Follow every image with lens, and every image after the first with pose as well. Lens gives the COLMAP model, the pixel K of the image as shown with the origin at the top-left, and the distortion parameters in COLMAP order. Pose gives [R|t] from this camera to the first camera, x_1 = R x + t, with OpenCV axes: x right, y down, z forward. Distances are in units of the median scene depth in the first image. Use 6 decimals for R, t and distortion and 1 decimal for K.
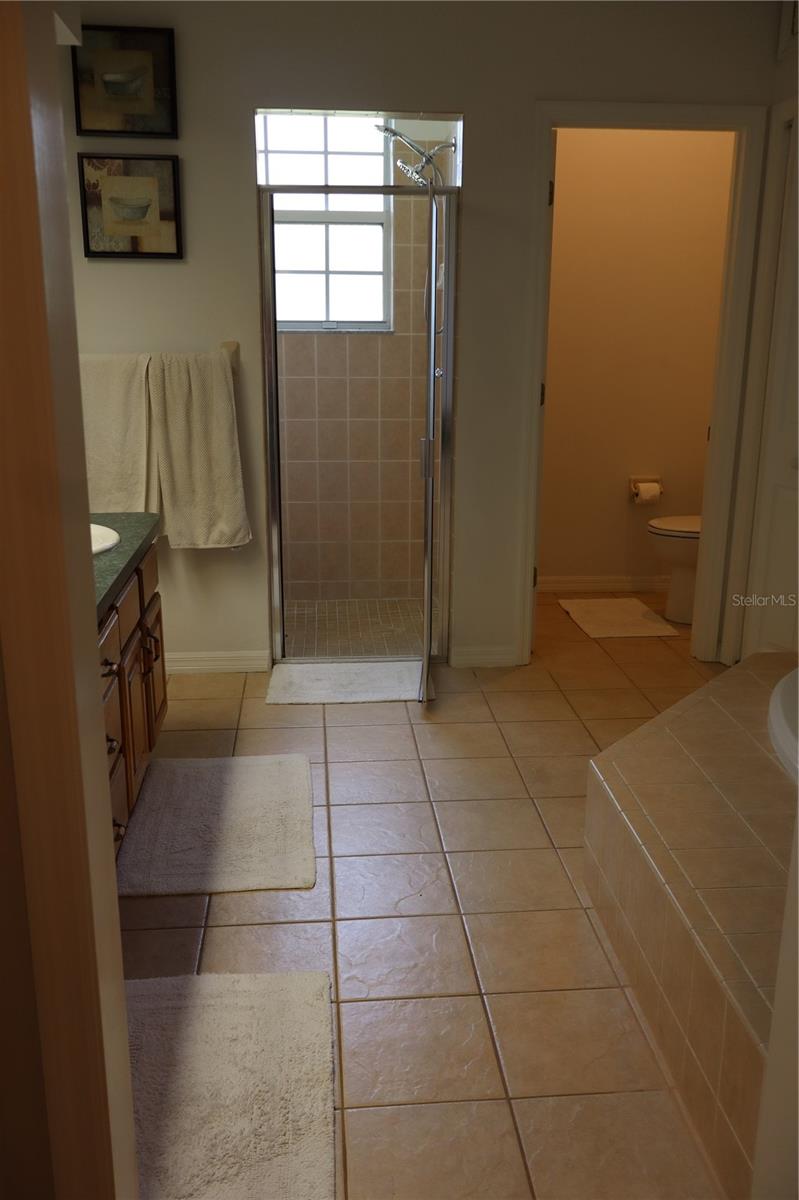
lens RADIAL K [[1042.0, 0, 389.6], [0, 1042.0, 597.3], [0, 0, 1]] dist [0.026052, -0.010841]
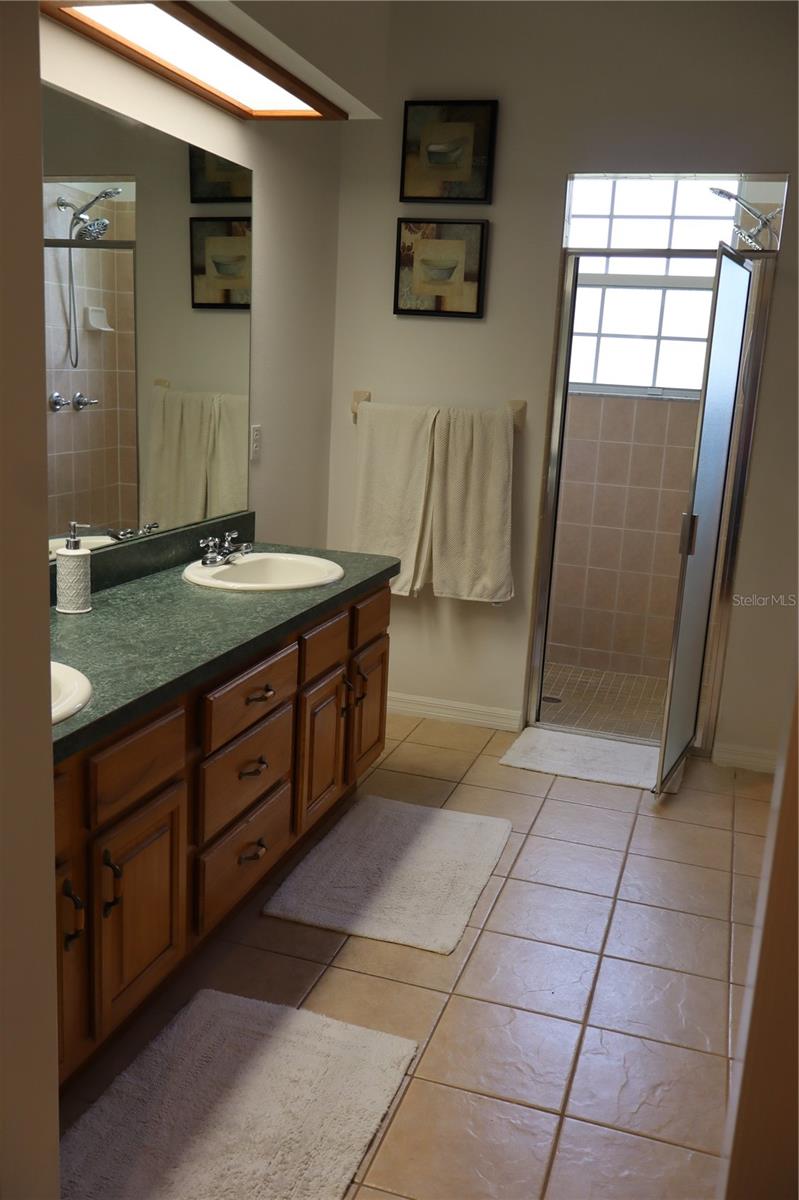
lens RADIAL K [[1042.0, 0, 397.3], [0, 1042.0, 600.4], [0, 0, 1]] dist [0.026052, -0.010841]
pose [[0.922737, 0.130897, -0.362523, 0.133297], [-0.150130, 0.988343, -0.025265, -0.011327], [0.354990, 0.077738, 0.931633, 0.036429]]
